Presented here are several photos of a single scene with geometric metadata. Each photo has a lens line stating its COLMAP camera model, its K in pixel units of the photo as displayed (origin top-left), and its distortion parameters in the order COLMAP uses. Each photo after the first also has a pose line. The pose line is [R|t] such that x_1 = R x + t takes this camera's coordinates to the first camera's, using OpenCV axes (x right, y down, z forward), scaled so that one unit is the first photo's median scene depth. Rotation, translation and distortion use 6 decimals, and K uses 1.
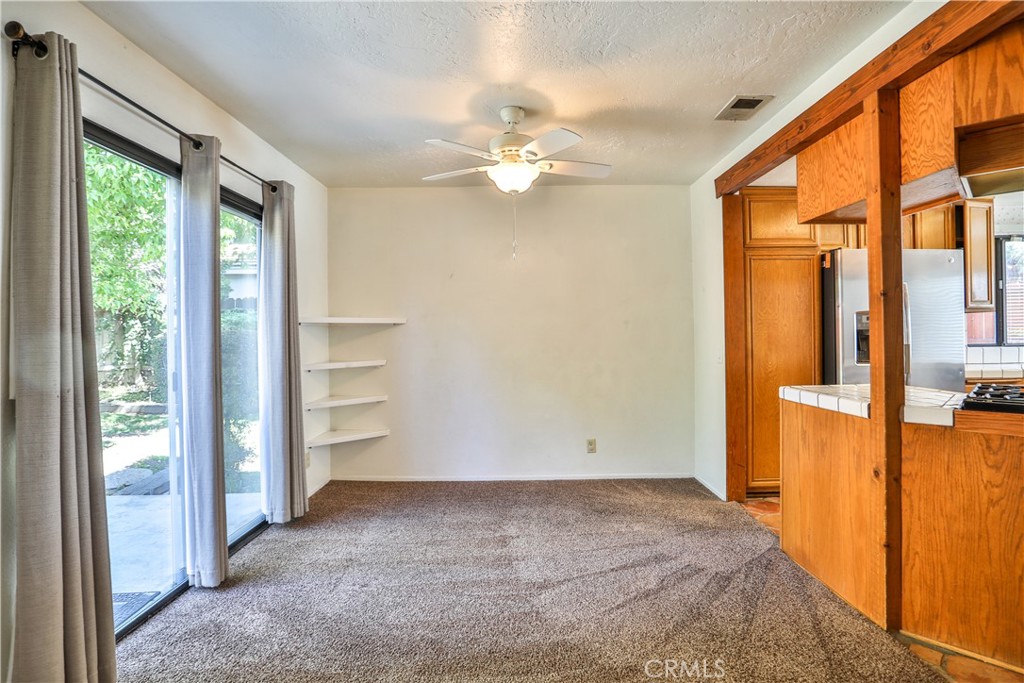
lens RADIAL K [[522.9, 0, 518.1], [0, 522.9, 333.3], [0, 0, 1]] dist [-0.072191, 0.029409]
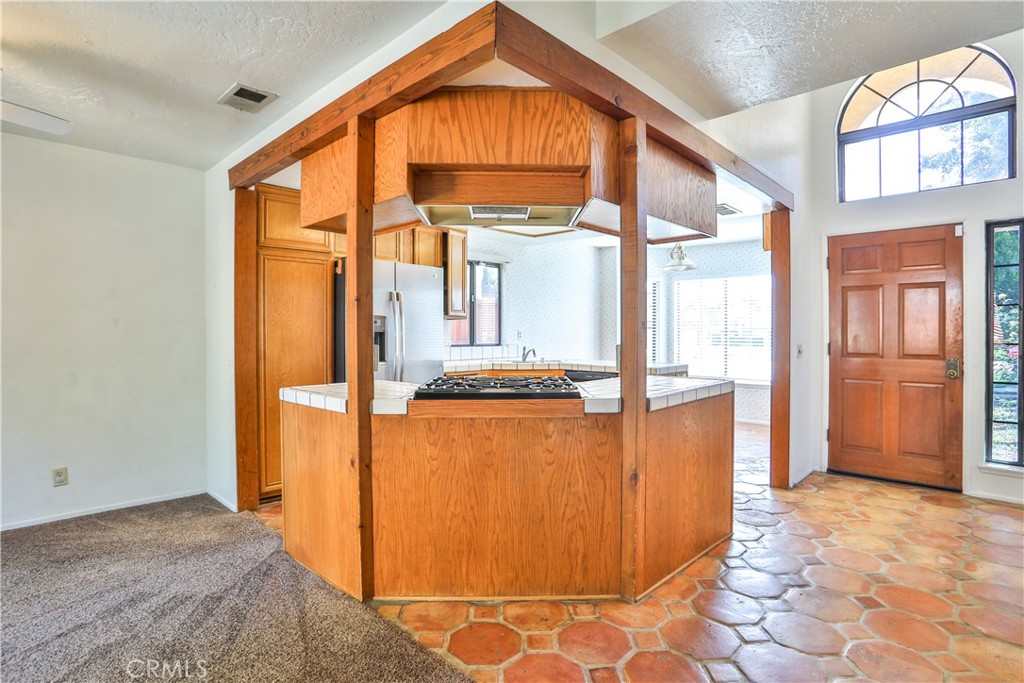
lens RADIAL K [[522.9, 0, 518.1], [0, 522.9, 333.3], [0, 0, 1]] dist [-0.072191, 0.029409]
pose [[0.690639, 0.008966, 0.723144, 0.111630], [-0.007149, 0.999959, -0.005570, -0.000479], [-0.723164, -0.001323, 0.690675, -0.026049]]
